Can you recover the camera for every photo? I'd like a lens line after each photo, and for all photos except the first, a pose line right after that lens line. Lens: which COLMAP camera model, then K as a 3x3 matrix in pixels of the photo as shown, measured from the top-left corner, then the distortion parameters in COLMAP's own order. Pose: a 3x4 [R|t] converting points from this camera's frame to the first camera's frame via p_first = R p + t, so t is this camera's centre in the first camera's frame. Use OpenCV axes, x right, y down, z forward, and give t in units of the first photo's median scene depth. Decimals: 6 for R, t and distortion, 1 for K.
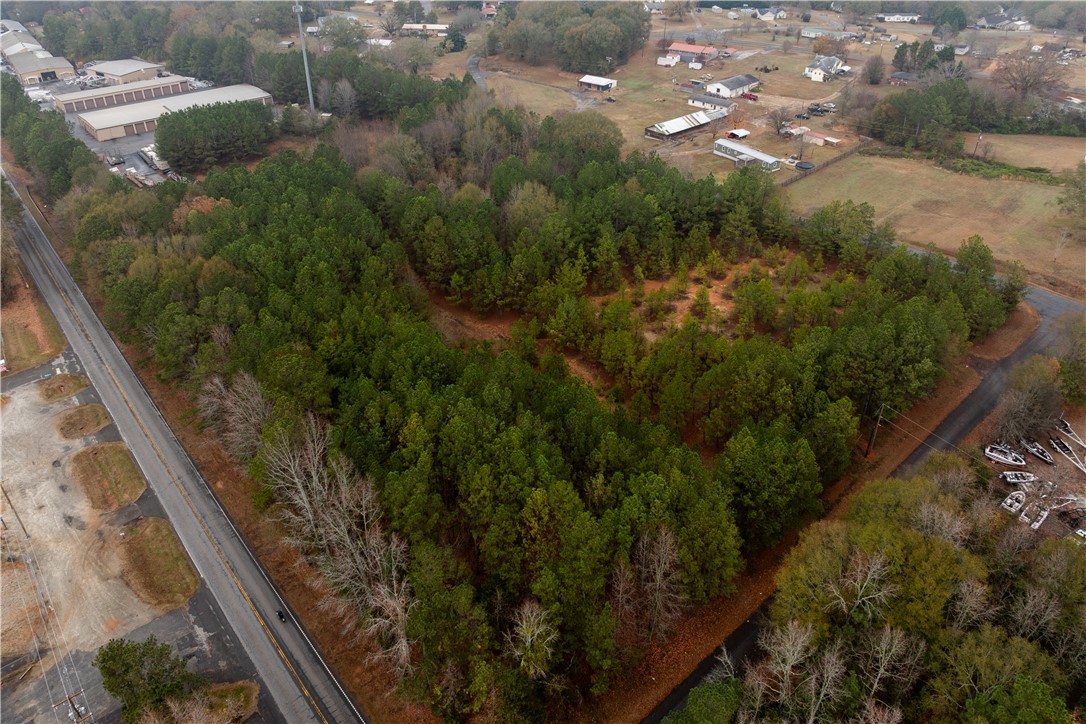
lens RADIAL K [[725.3, 0, 543.0], [0, 725.3, 362.0], [0, 0, 1]] dist [-0.026279, -0.000410]
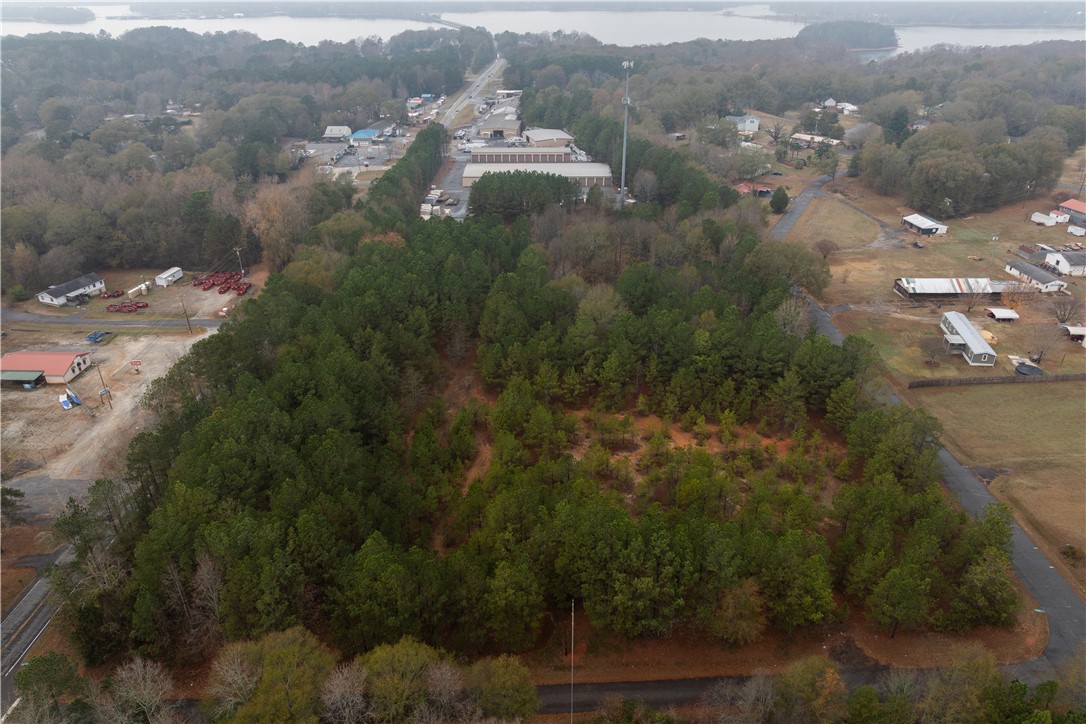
lens RADIAL K [[756.0, 0, 536.9], [0, 756.0, 371.0], [0, 0, 1]] dist [-0.050939, 0.023131]
pose [[0.750558, 0.307441, -0.584930, 0.416475], [-0.374853, 0.927063, 0.006271, -0.084482], [0.544195, 0.214556, 0.811060, 0.102971]]
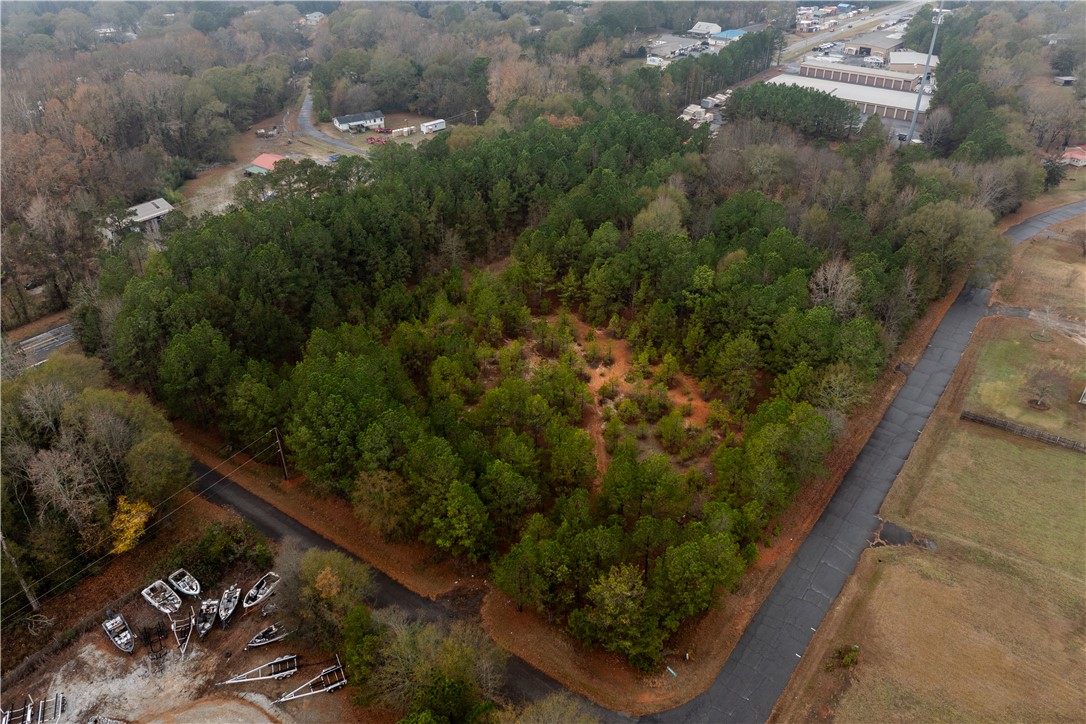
lens RADIAL K [[725.3, 0, 543.0], [0, 725.3, 362.0], [0, 0, 1]] dist [-0.026279, -0.000410]
pose [[0.240383, 0.548623, -0.800767, 0.592979], [-0.555804, 0.754127, 0.349821, -0.246031], [0.795800, 0.360979, 0.486207, 0.381903]]
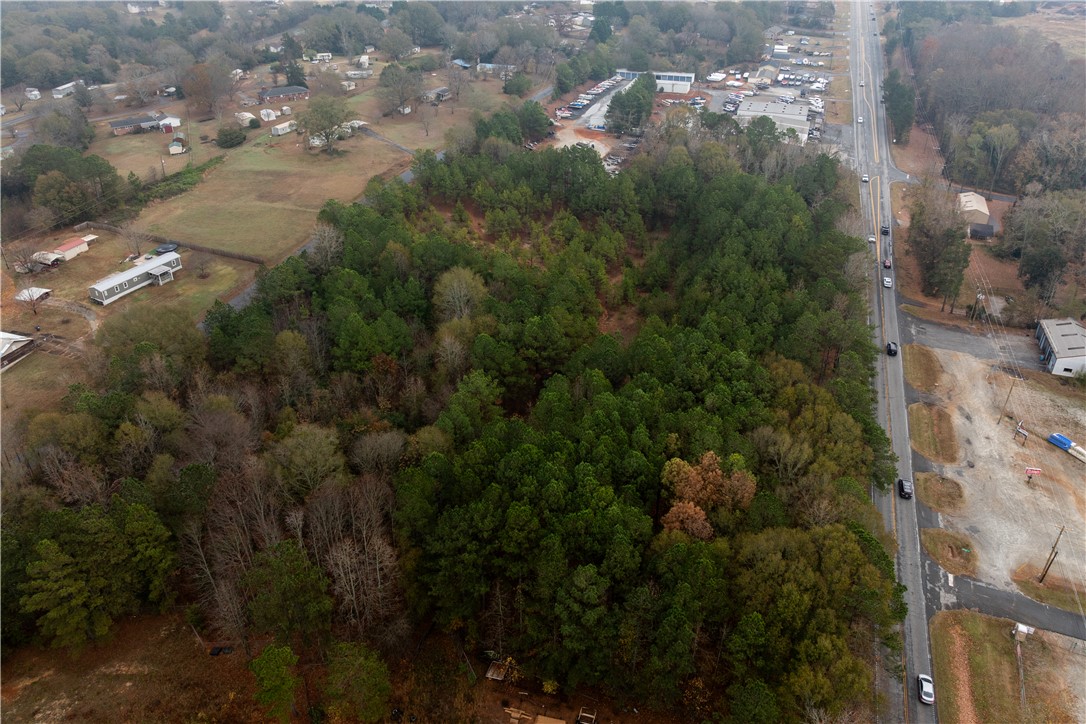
lens RADIAL K [[756.0, 0, 536.9], [0, 756.0, 371.0], [0, 0, 1]] dist [-0.050939, 0.023131]
pose [[-0.502332, -0.460579, 0.731799, -0.630554], [0.492448, 0.543276, 0.679960, -0.592021], [-0.710744, 0.701939, -0.046094, 0.805560]]
